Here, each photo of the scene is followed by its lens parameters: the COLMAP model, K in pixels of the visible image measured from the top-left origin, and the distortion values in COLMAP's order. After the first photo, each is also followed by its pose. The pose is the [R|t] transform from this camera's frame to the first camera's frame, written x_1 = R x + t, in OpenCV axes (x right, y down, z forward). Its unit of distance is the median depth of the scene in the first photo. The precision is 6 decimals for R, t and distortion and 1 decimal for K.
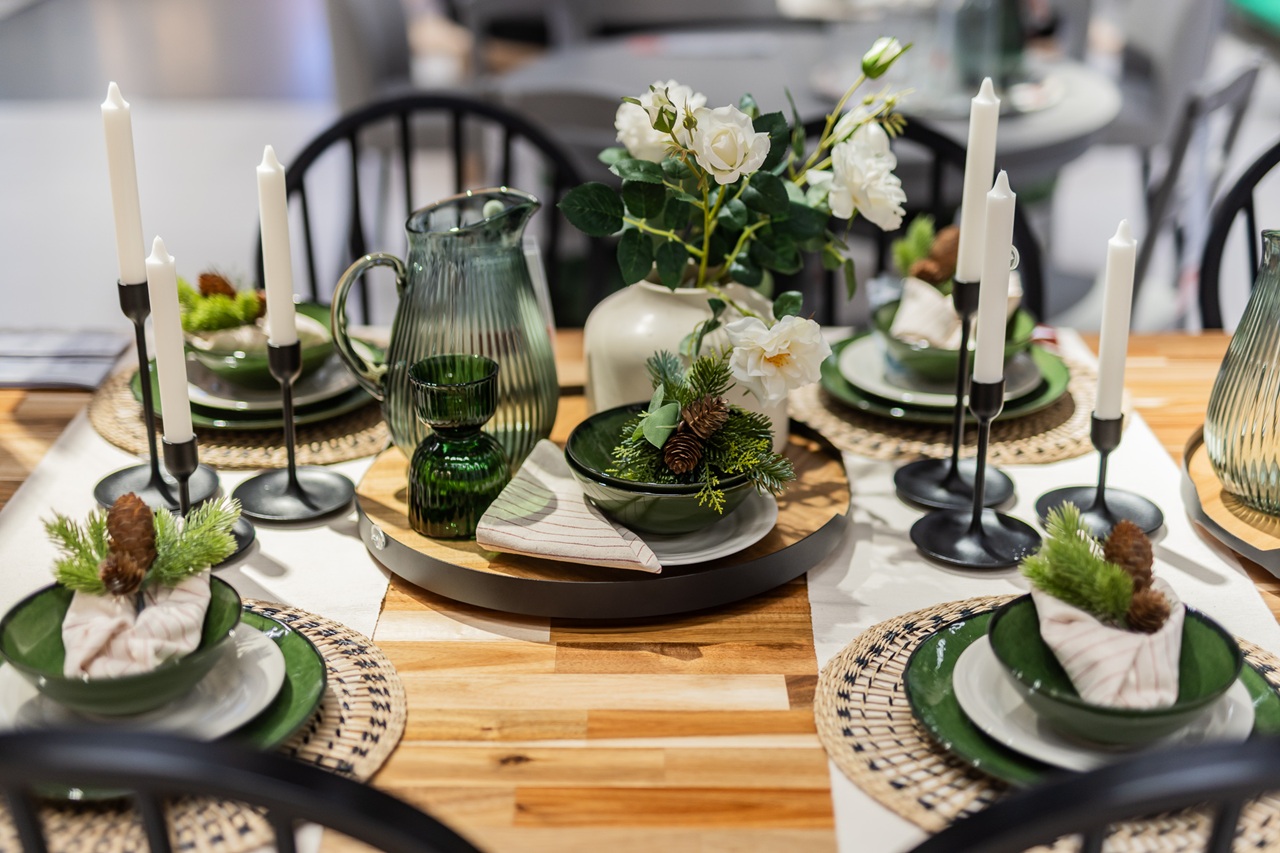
lens RADIAL K [[1850.1, 0, 640.0], [0, 1850.1, 426.5], [0, 0, 1]] dist [0.001004, 0.002069]
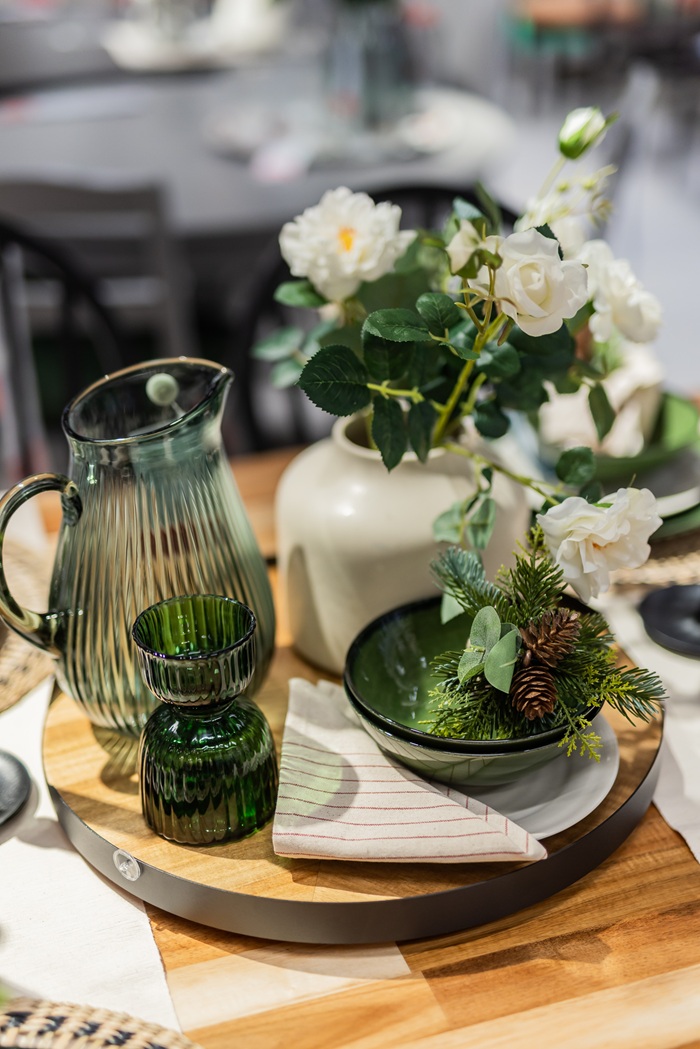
lens RADIAL K [[1516.2, 0, 350.0], [0, 1516.2, 524.5], [0, 0, 1]] dist [0.001004, 0.002069]
pose [[0.946711, -0.166176, 0.275906, -0.201387], [0.140827, 0.983969, 0.109421, -0.127342], [-0.289666, -0.064735, 0.954936, 0.405238]]
